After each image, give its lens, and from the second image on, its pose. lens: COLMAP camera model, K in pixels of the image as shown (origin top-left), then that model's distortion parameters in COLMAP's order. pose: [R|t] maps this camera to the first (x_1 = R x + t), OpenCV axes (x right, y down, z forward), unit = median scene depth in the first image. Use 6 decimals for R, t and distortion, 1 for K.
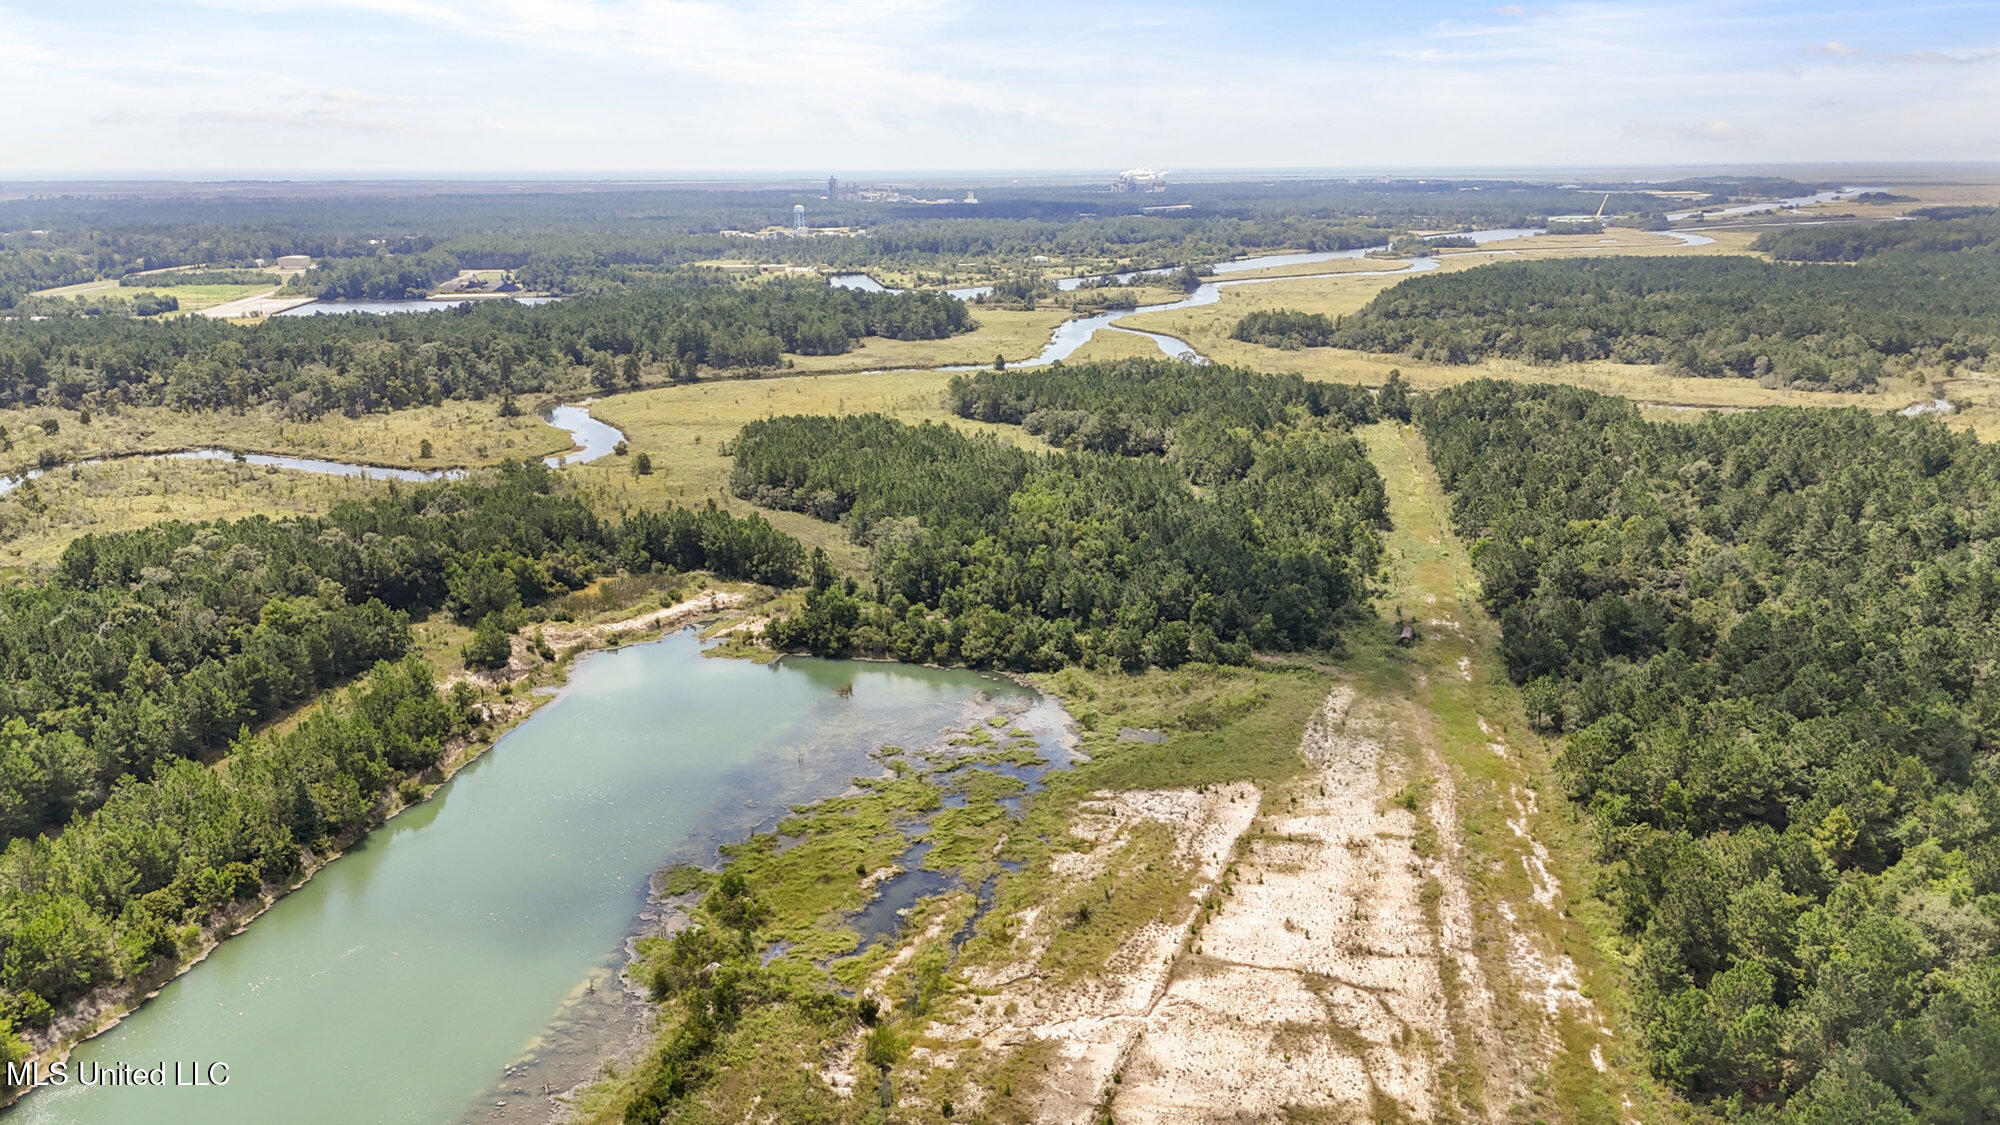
lens RADIAL K [[1495.0, 0, 1000.0], [0, 1495.0, 562.5], [0, 0, 1]] dist [0.089883, -0.070954]
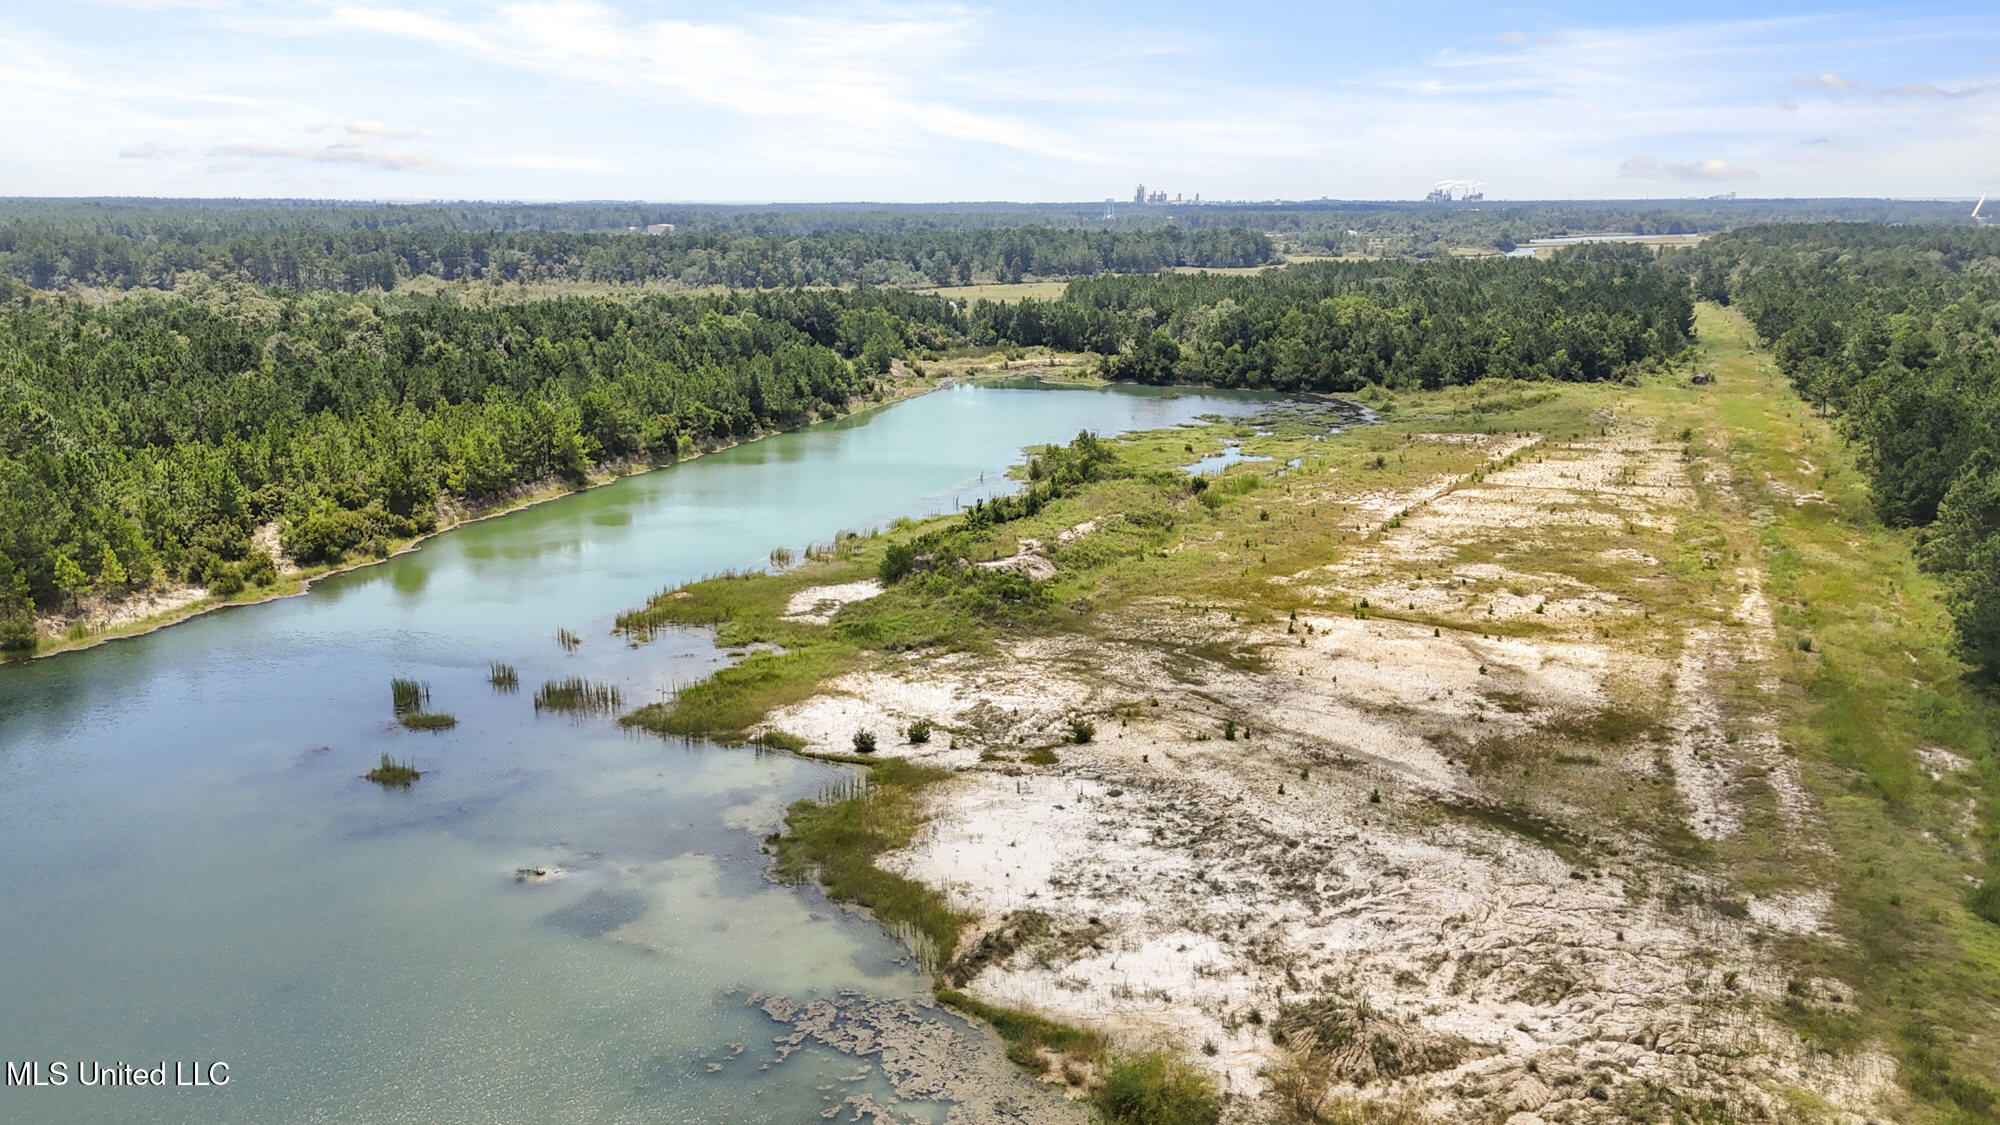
lens RADIAL K [[1475.4, 0, 1000.0], [0, 1475.4, 562.5], [0, 0, 1]] dist [0.213647, -0.457493]
pose [[0.980682, 0.054454, -0.187877, -0.008278], [-0.057253, 0.998315, -0.009499, 0.224595], [0.187043, 0.020072, 0.982147, -0.143394]]
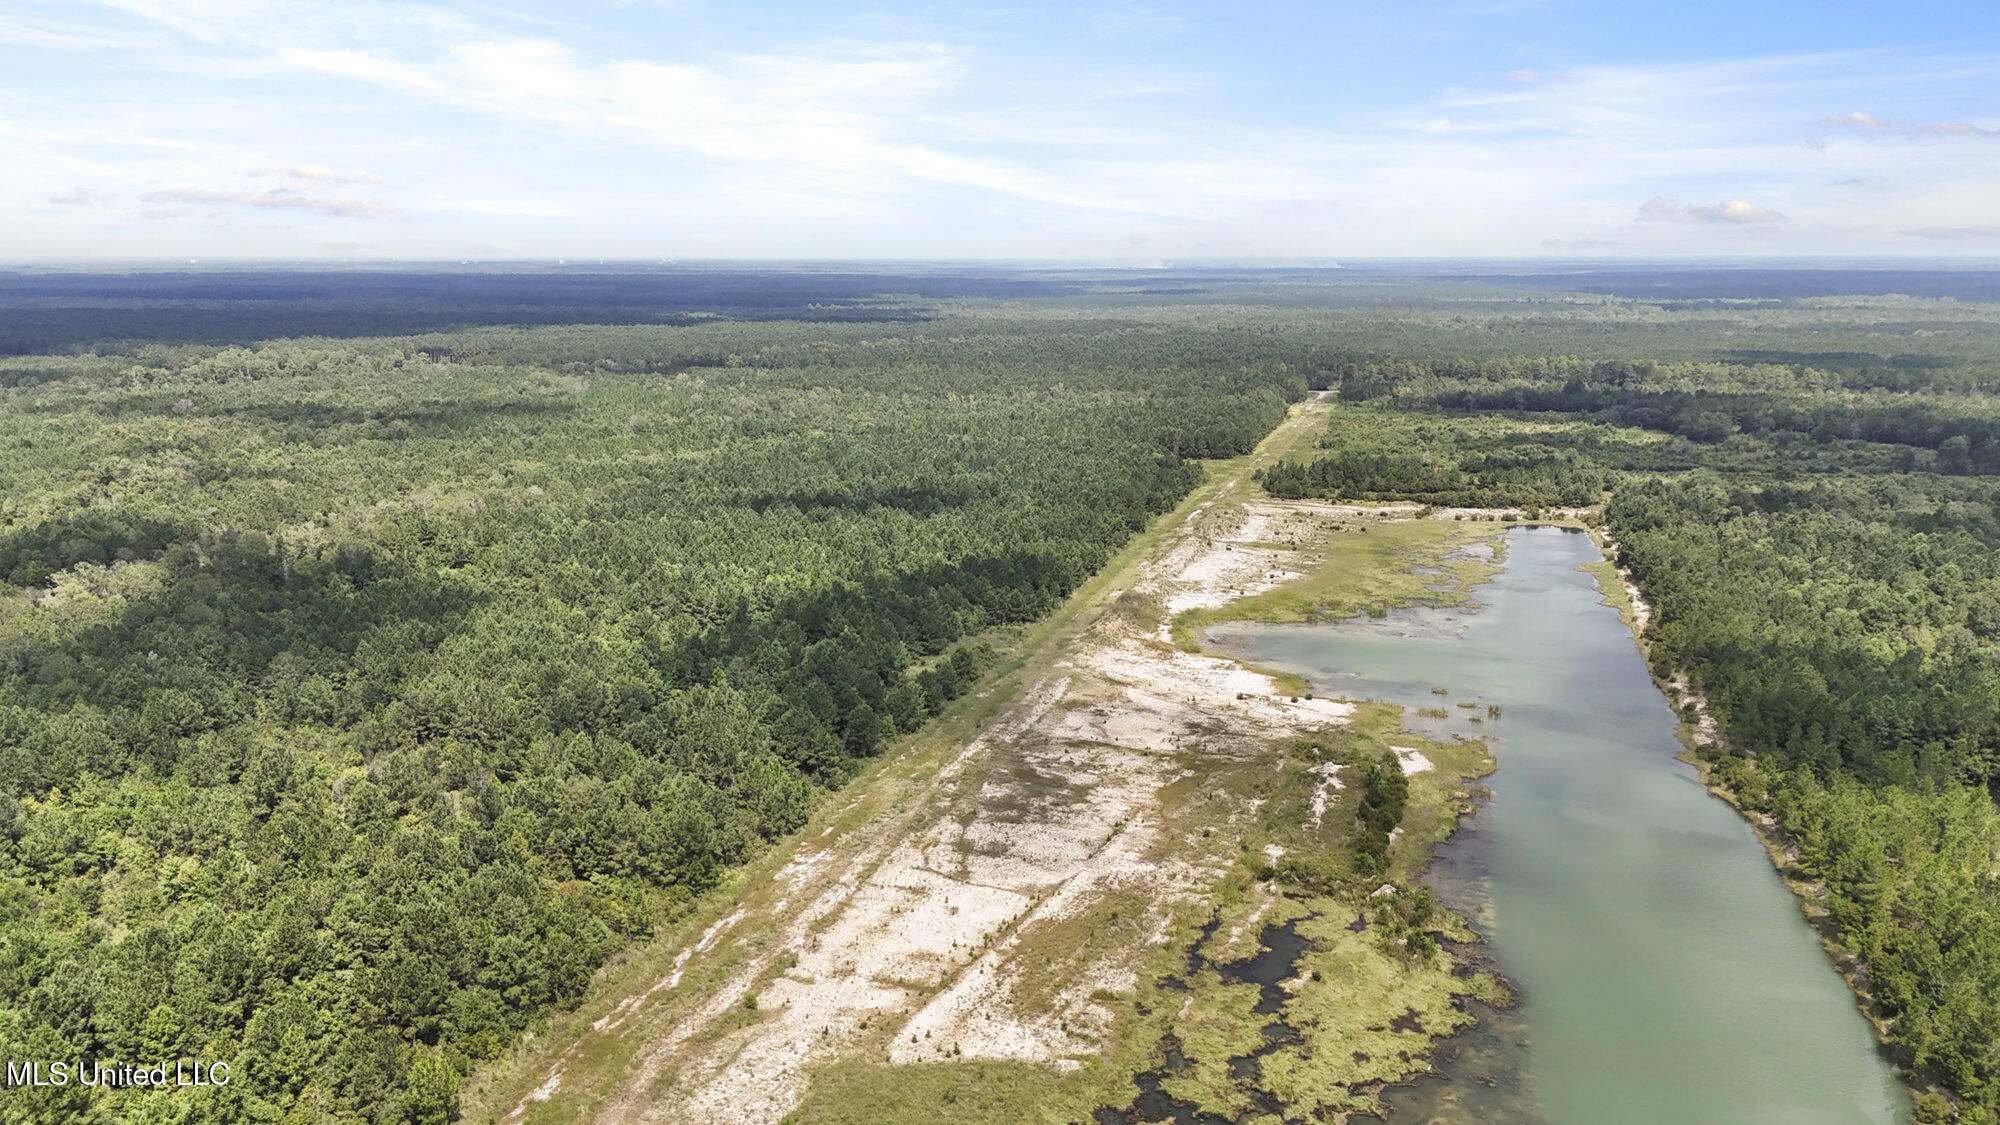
lens RADIAL K [[1495.0, 0, 1000.0], [0, 1495.0, 562.5], [0, 0, 1]] dist [0.089883, -0.070954]
pose [[-0.995568, -0.014908, 0.092853, 0.025708], [0.028415, 0.893517, 0.448130, -0.387315], [-0.089646, 0.448782, -0.889133, 1.305281]]
